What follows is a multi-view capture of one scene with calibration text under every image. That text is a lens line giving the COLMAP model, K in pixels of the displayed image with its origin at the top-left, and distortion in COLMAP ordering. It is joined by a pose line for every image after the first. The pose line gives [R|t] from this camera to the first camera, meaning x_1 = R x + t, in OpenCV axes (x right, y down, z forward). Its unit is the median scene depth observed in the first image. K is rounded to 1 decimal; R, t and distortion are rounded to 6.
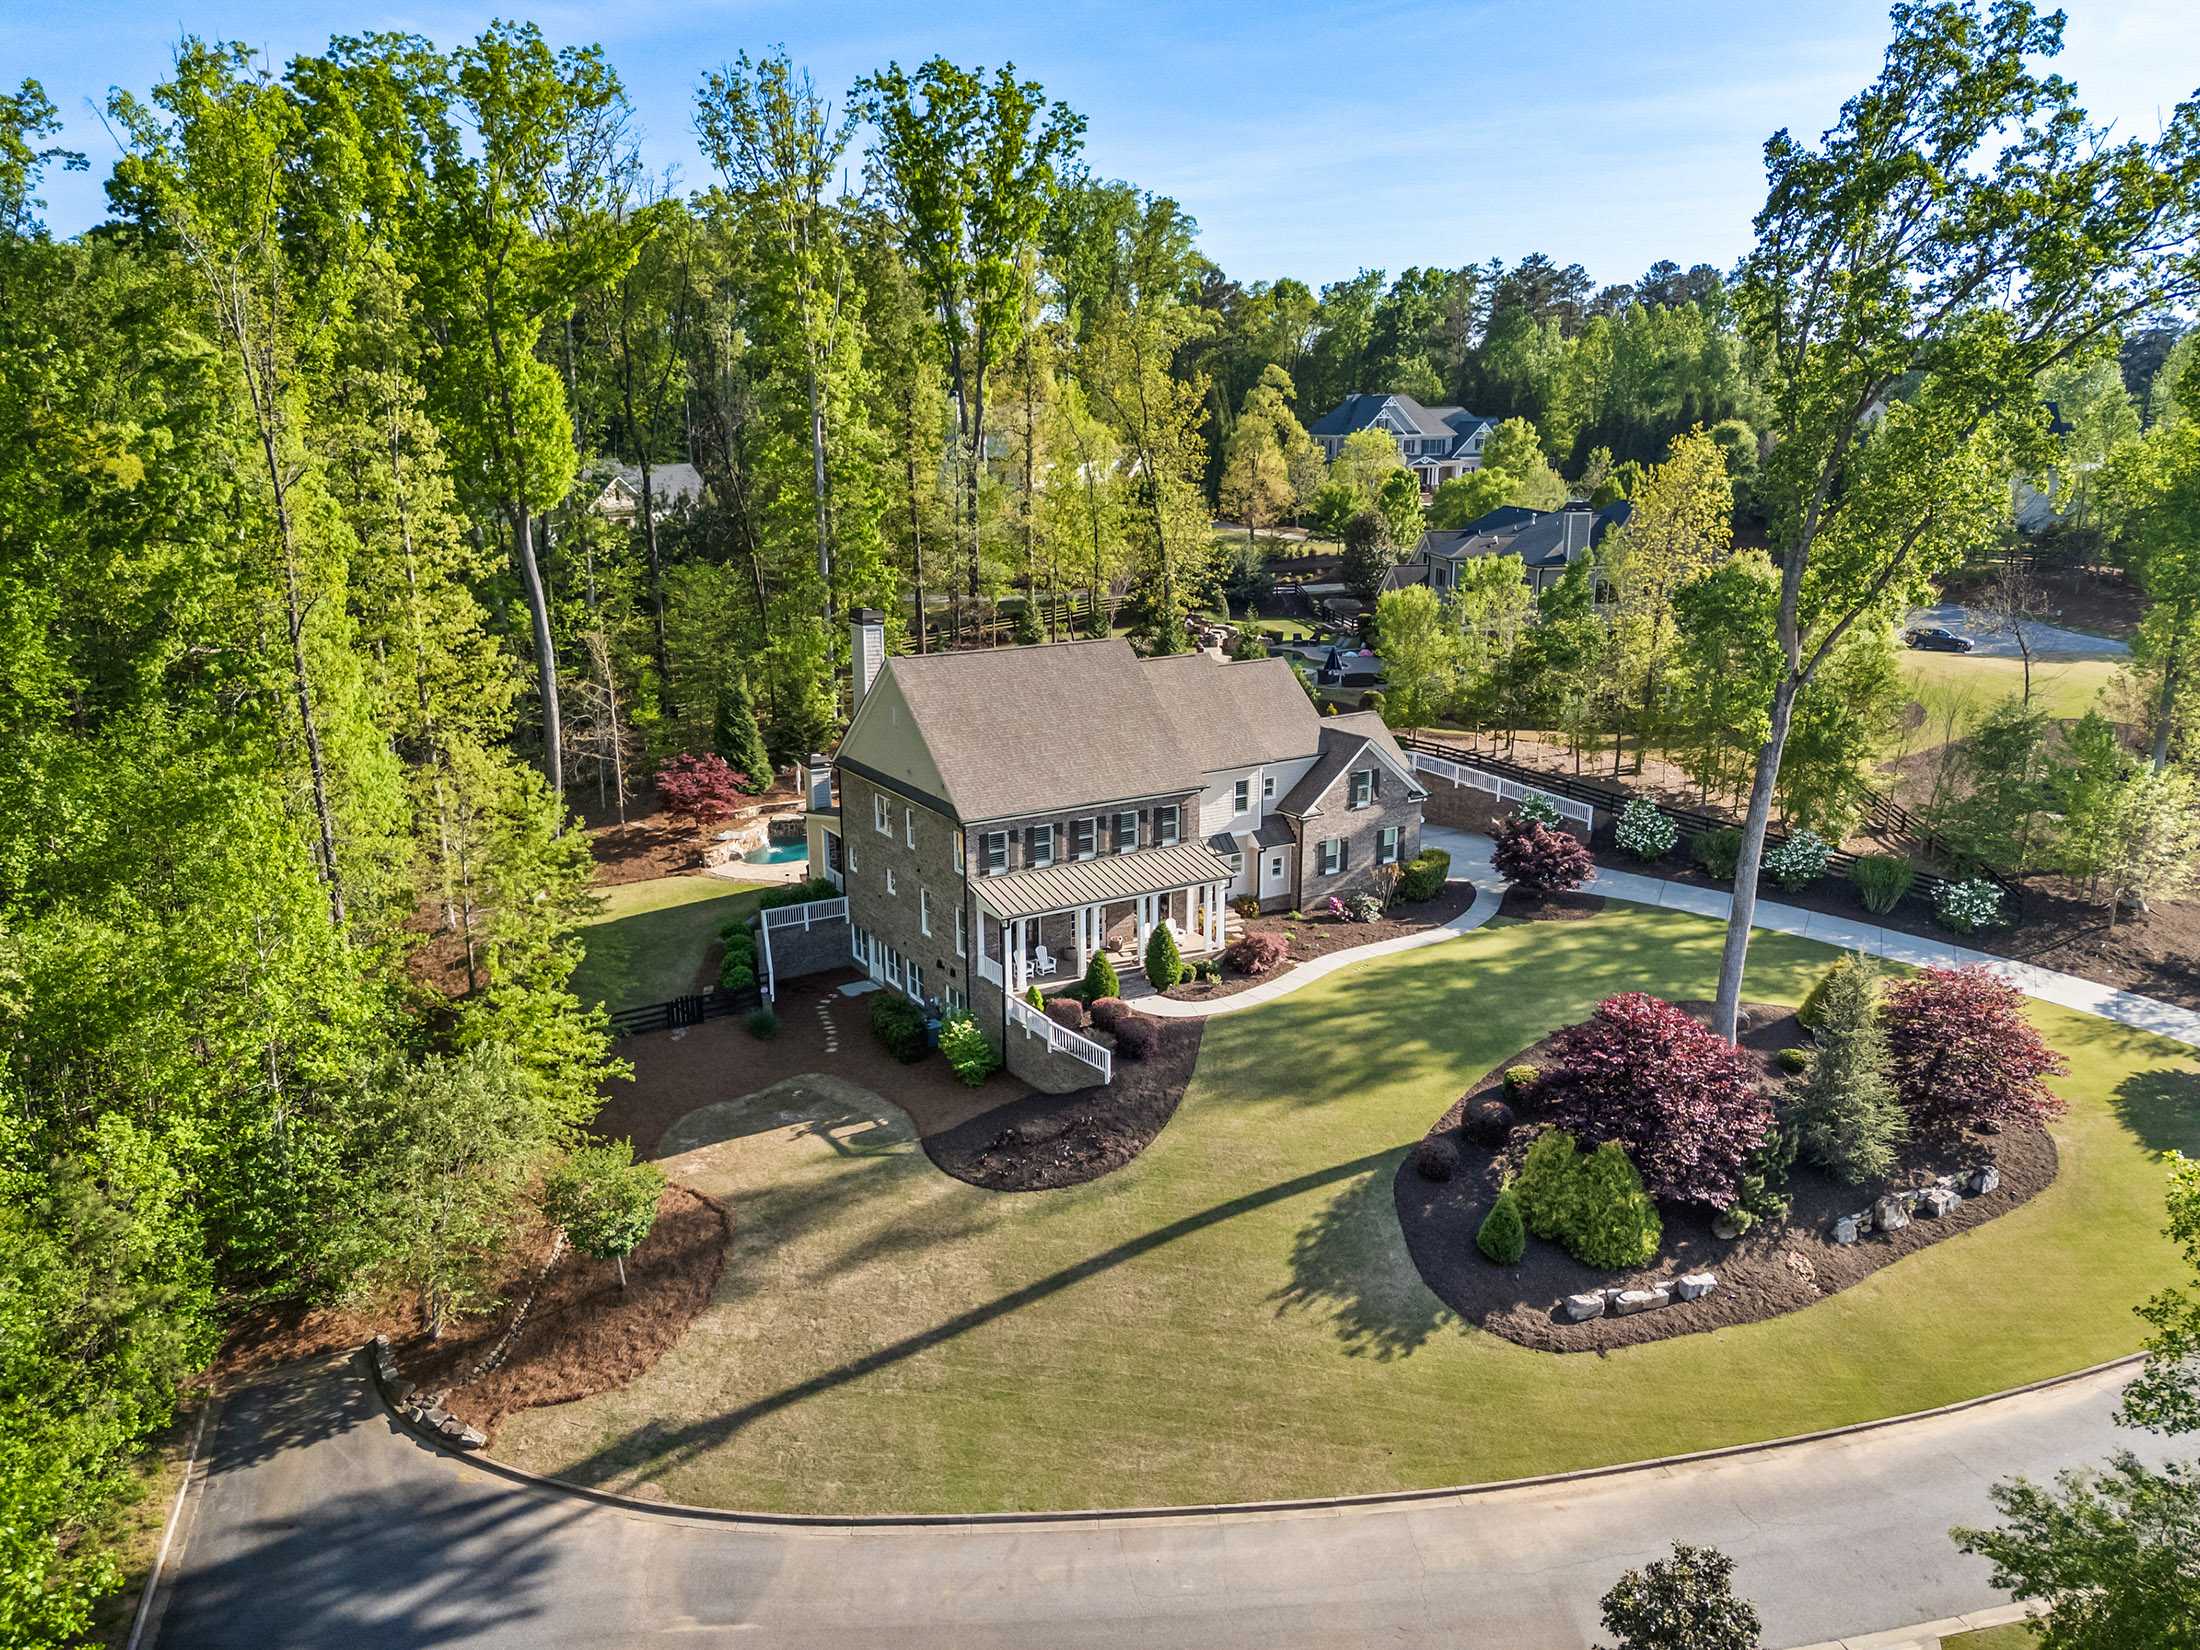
lens RADIAL K [[1619.7, 0, 1106.9], [0, 1619.7, 814.7], [0, 0, 1]] dist [0.066705, -0.074880]
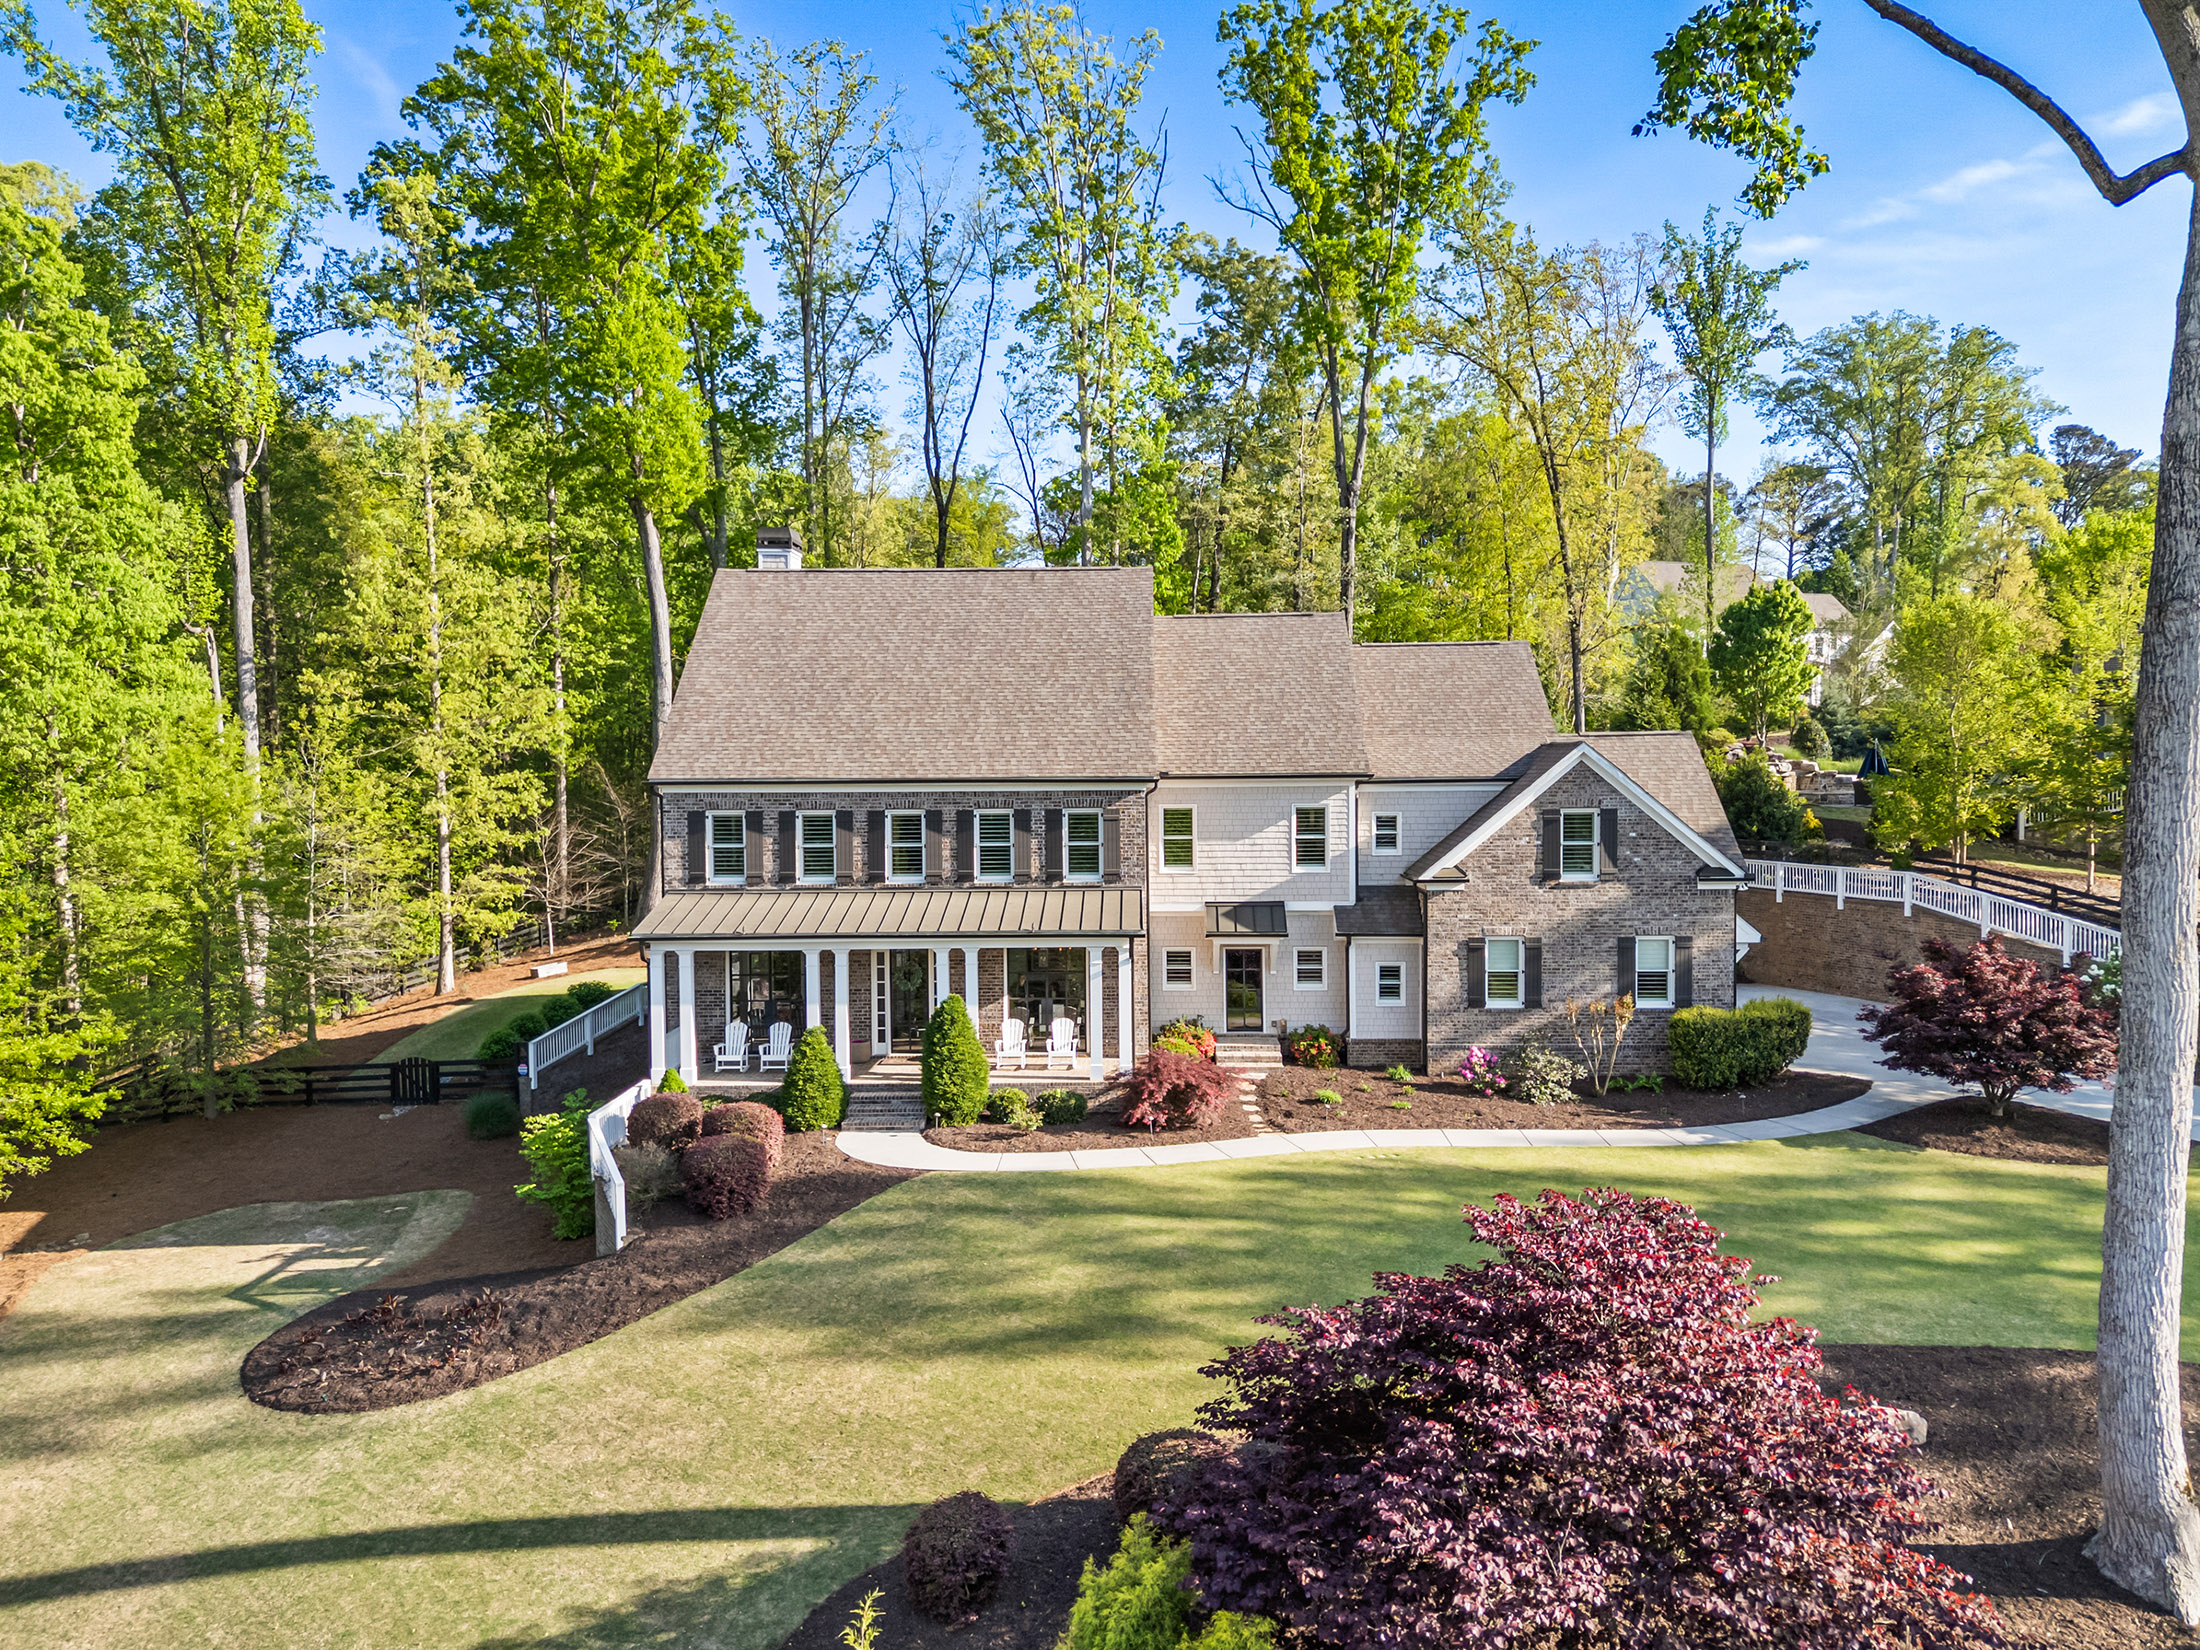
lens RADIAL K [[1640.3, 0, 1100.0], [0, 1640.3, 825.0], [0, 0, 1]] dist [0.065358, -0.085111]
pose [[0.841648, 0.024089, -0.539489, 0.344730], [-0.129284, 0.978942, -0.157983, 0.086780], [0.524322, 0.202713, 0.827039, 0.549709]]
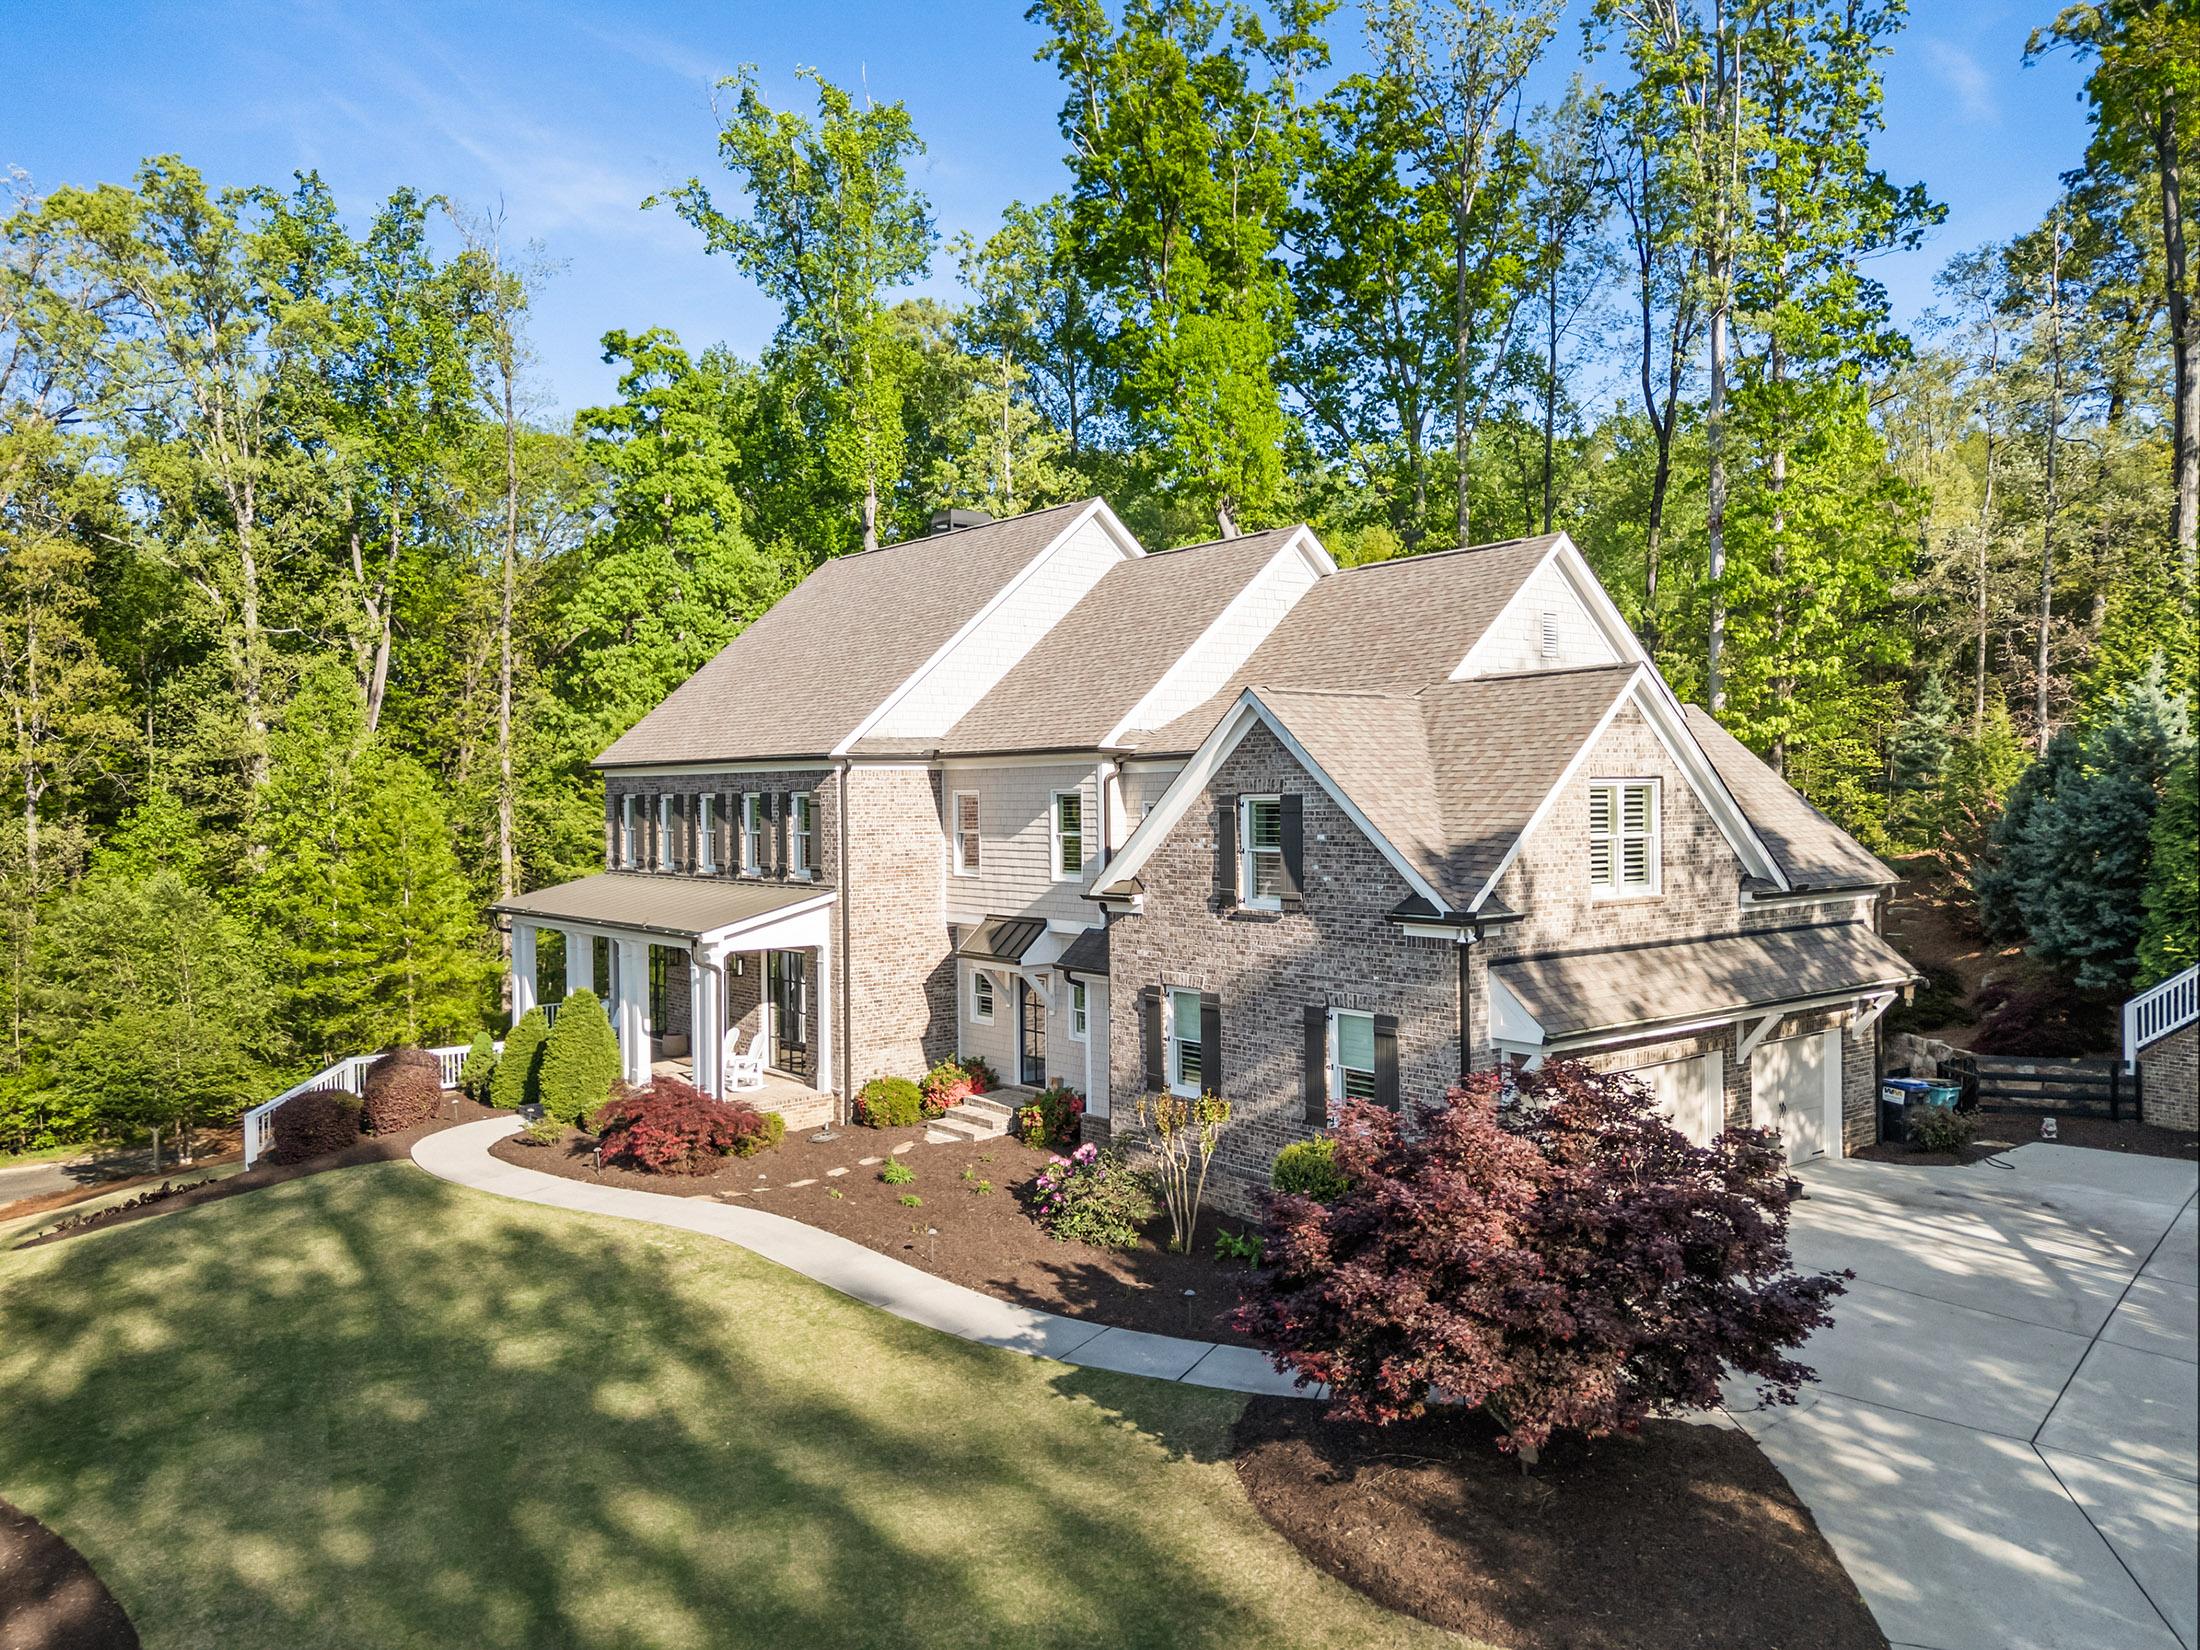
lens RADIAL K [[1619.7, 0, 1106.9], [0, 1619.7, 814.7], [0, 0, 1]] dist [0.066705, -0.074880]
pose [[0.130260, 0.017414, -0.991327, 0.521108], [-0.232100, 0.972599, -0.013413, -0.014138], [0.963930, 0.231834, 0.130733, 1.032943]]
